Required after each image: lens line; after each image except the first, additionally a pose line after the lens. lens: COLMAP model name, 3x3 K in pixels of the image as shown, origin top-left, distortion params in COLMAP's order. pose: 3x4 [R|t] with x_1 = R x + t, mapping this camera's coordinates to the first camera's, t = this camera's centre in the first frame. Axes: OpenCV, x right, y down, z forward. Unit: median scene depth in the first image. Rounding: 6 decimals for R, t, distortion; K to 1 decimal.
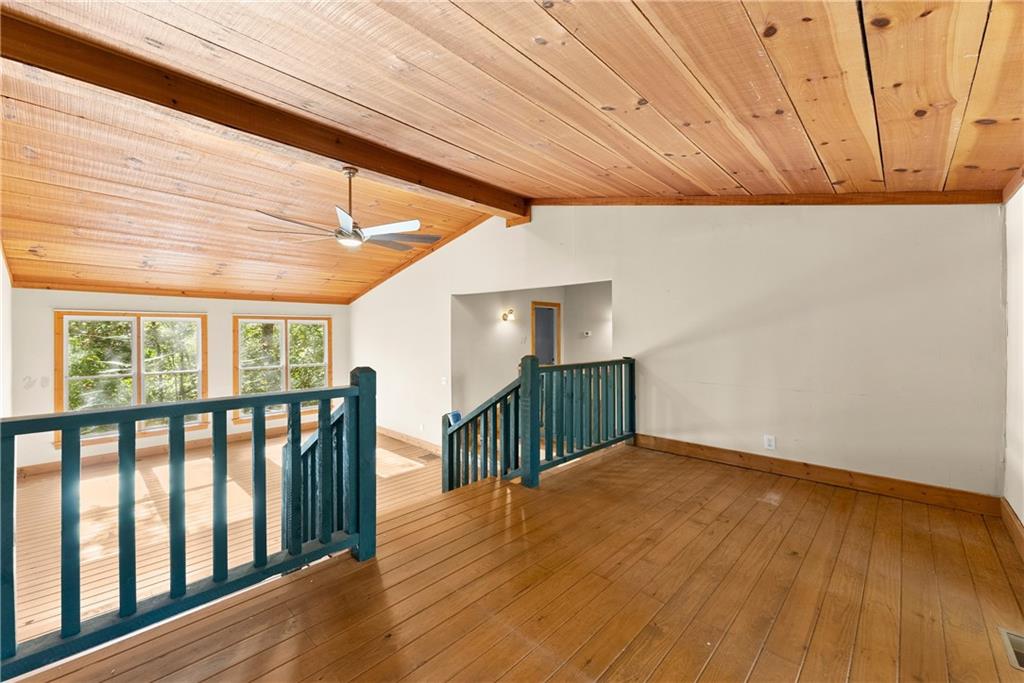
lens RADIAL K [[410.1, 0, 504.2], [0, 410.1, 327.9], [0, 0, 1]] dist [-0.002569, -0.000039]
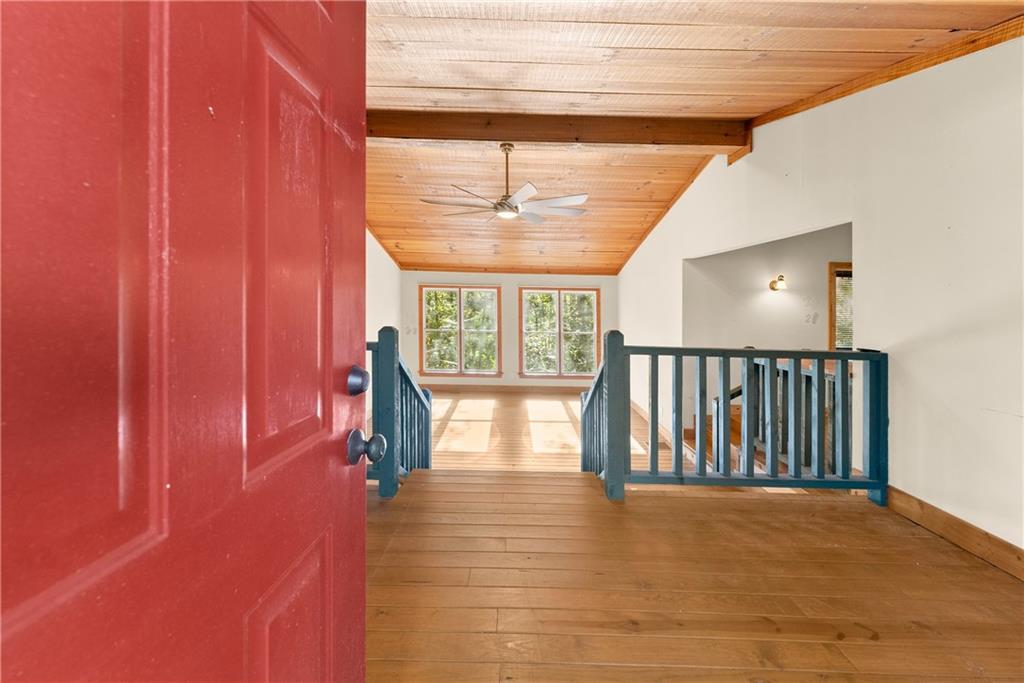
lens RADIAL K [[410.1, 0, 471.3], [0, 410.1, 300.8], [0, 0, 1]] dist [-0.002569, -0.000039]
pose [[0.695192, 0.016052, -0.718645, 0.243998], [-0.013999, 0.999863, 0.008791, 0.004513], [0.718688, 0.003949, 0.695322, 0.145485]]
